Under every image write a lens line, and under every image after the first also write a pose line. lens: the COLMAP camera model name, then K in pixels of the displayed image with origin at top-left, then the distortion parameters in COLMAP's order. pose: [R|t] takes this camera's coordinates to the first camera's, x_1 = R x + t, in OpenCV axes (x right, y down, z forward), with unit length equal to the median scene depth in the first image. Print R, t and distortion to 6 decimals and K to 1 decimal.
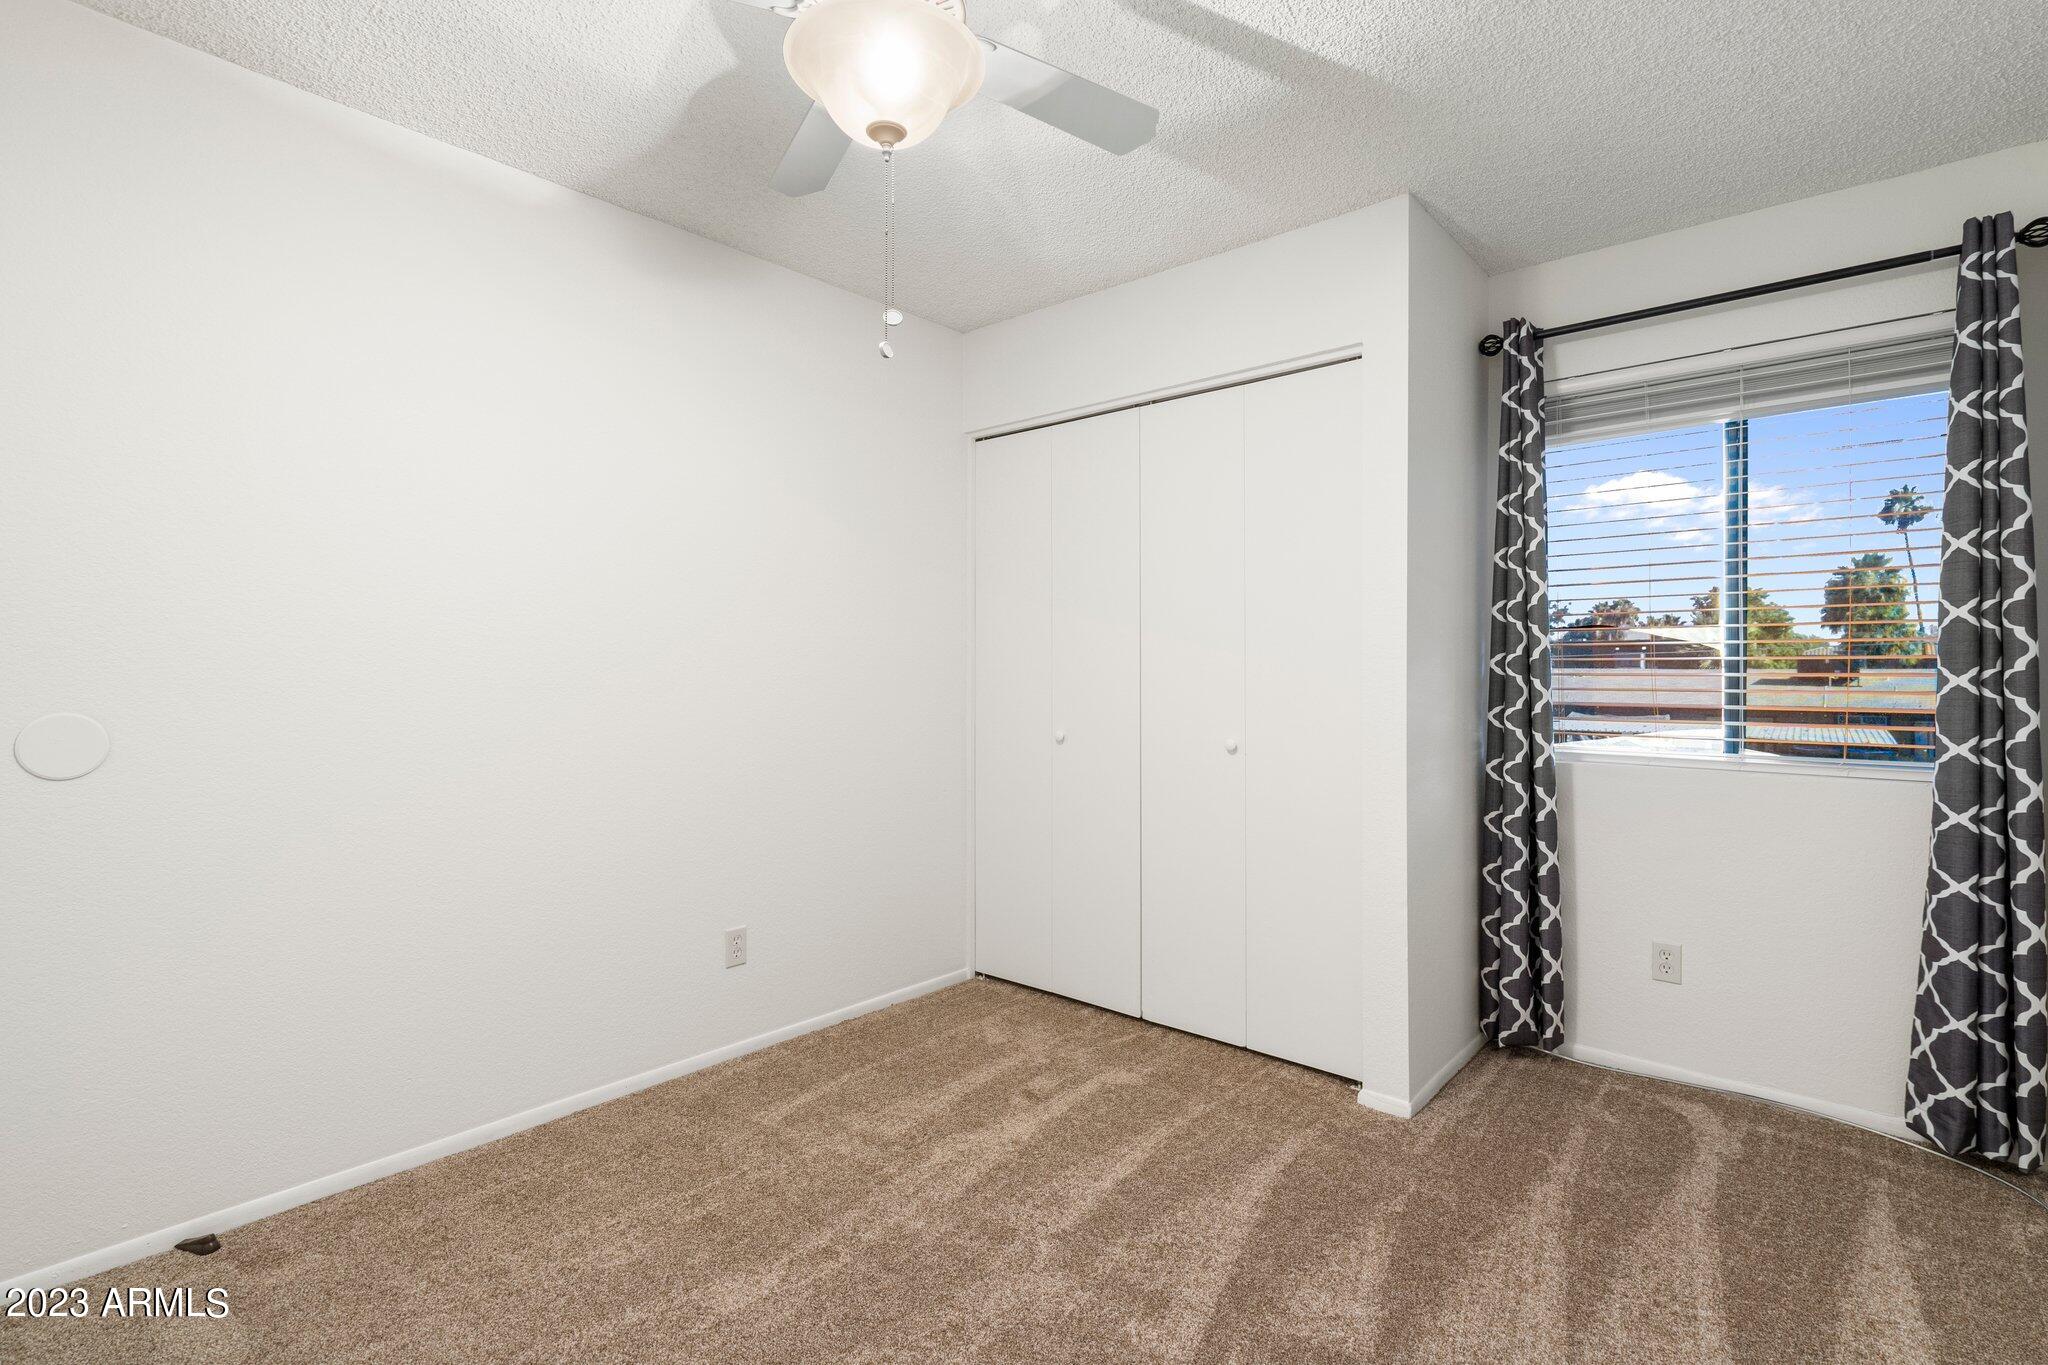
lens RADIAL K [[969.8, 0, 1027.6], [0, 969.8, 686.1], [0, 0, 1]] dist [-0.002771, 0.000389]
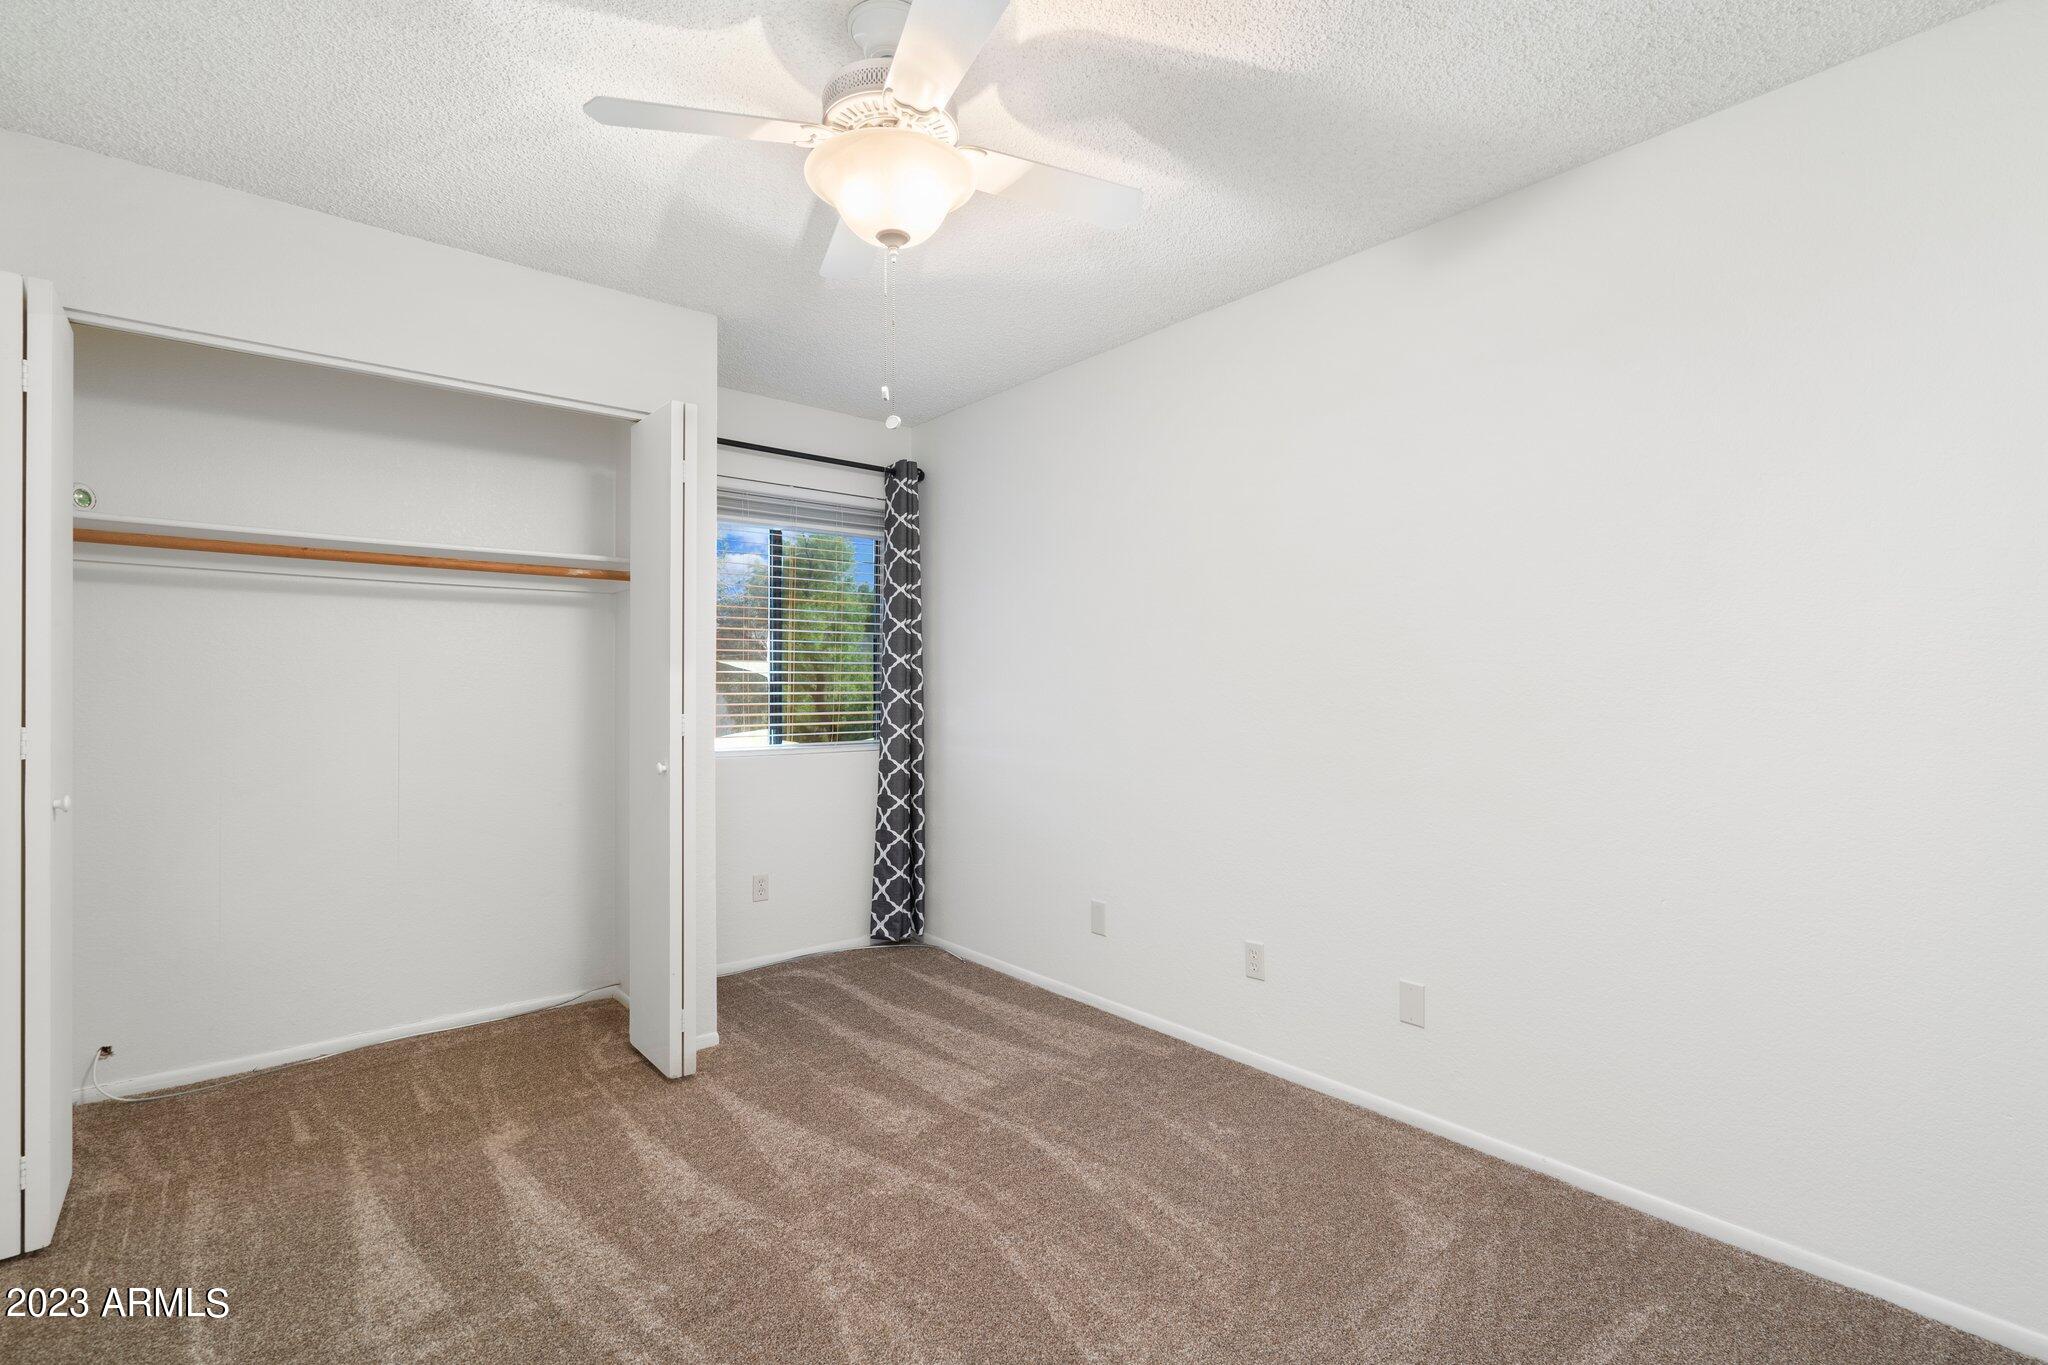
lens RADIAL K [[969.8, 0, 1027.6], [0, 969.8, 686.1], [0, 0, 1]] dist [-0.002771, 0.000389]
pose [[0.122722, 0.002289, 0.992438, -0.908769], [0.012196, 0.999918, -0.003815, -0.014884], [-0.992366, 0.012571, 0.122684, 0.483862]]
